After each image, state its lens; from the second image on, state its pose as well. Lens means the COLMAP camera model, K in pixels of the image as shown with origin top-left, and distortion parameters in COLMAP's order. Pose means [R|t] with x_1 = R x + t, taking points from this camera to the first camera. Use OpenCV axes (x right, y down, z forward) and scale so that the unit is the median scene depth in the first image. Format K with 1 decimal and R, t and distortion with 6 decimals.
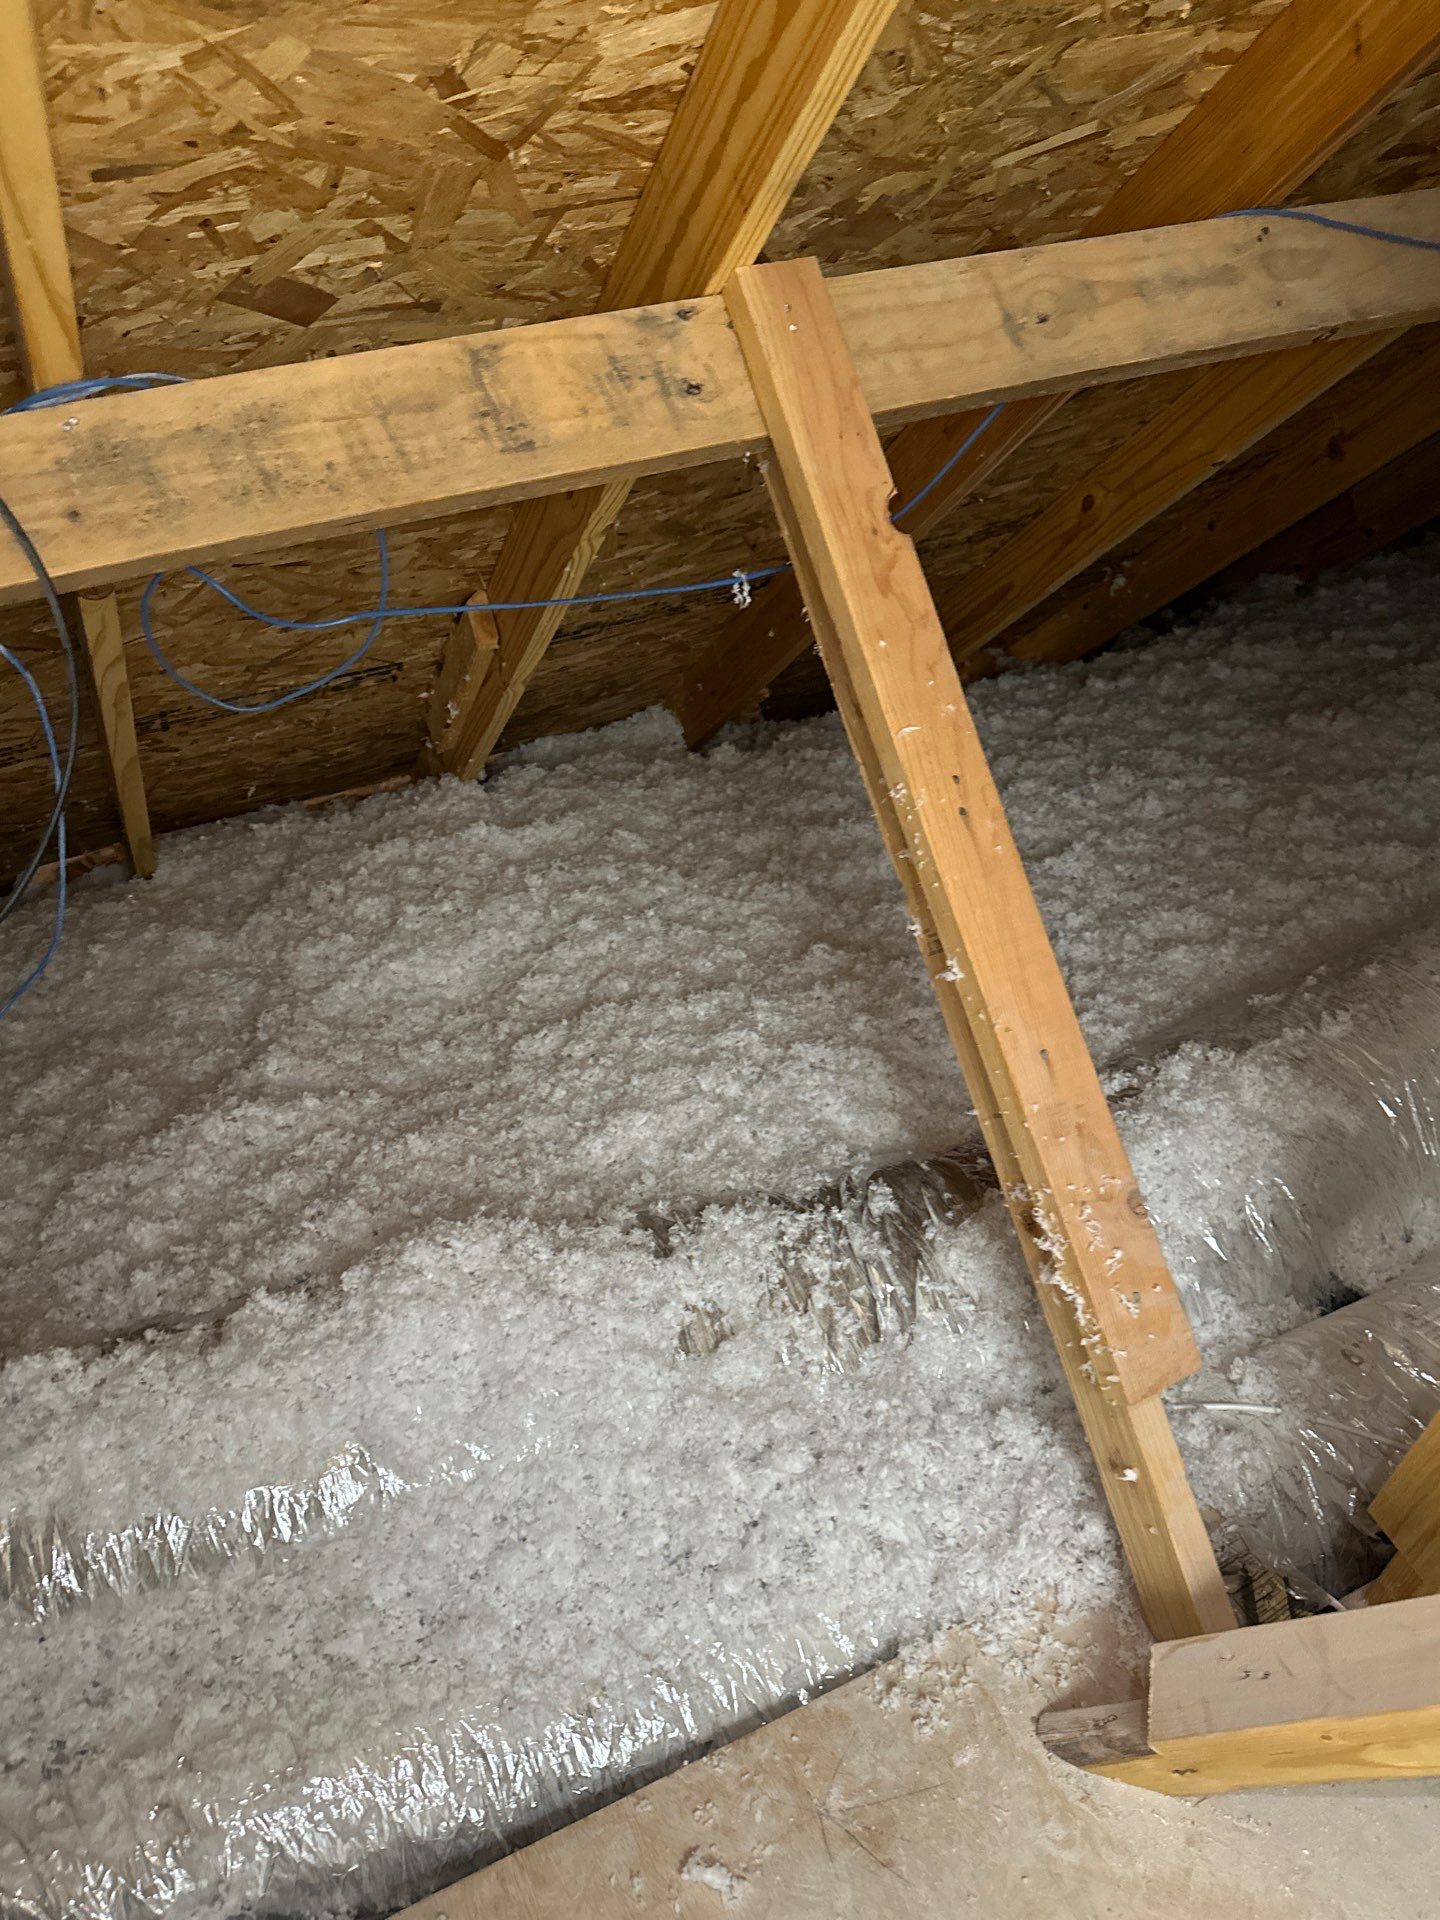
lens RADIAL K [[1531.0, 0, 724.5], [0, 1531.0, 924.8], [0, 0, 1]] dist [0.050460, -0.058494]
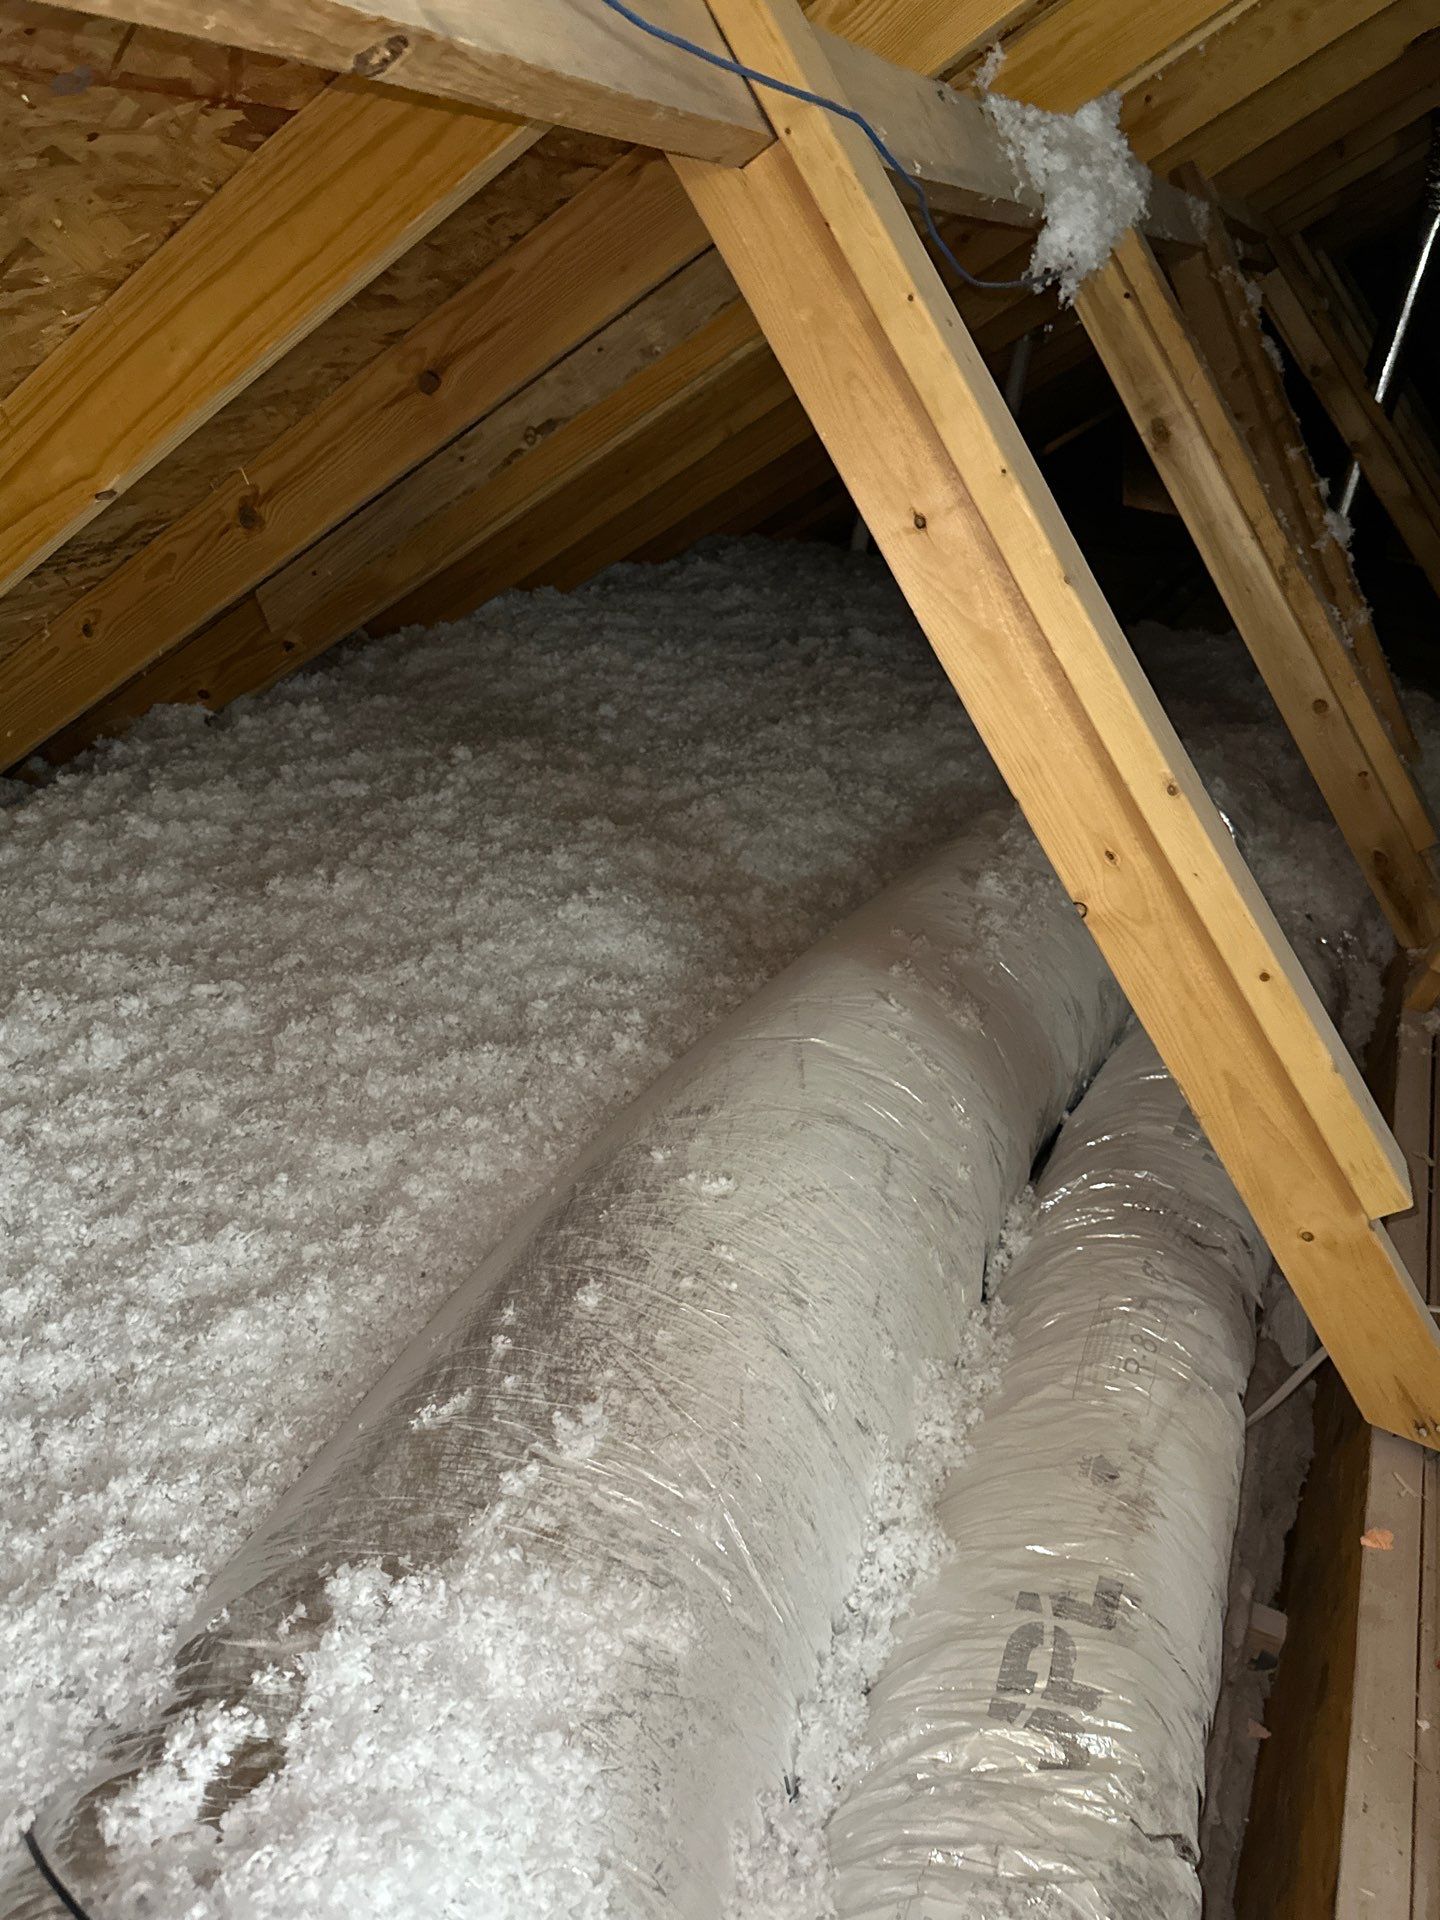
lens RADIAL K [[1632.9, 0, 847.9], [0, 1632.9, 961.9], [0, 0, 1]] dist [0.182406, -0.365389]
pose [[0.741115, -0.142801, 0.656015, 0.062444], [0.193695, 0.981048, -0.005267, -0.050024], [-0.642830, 0.130970, 0.754729, 0.290949]]
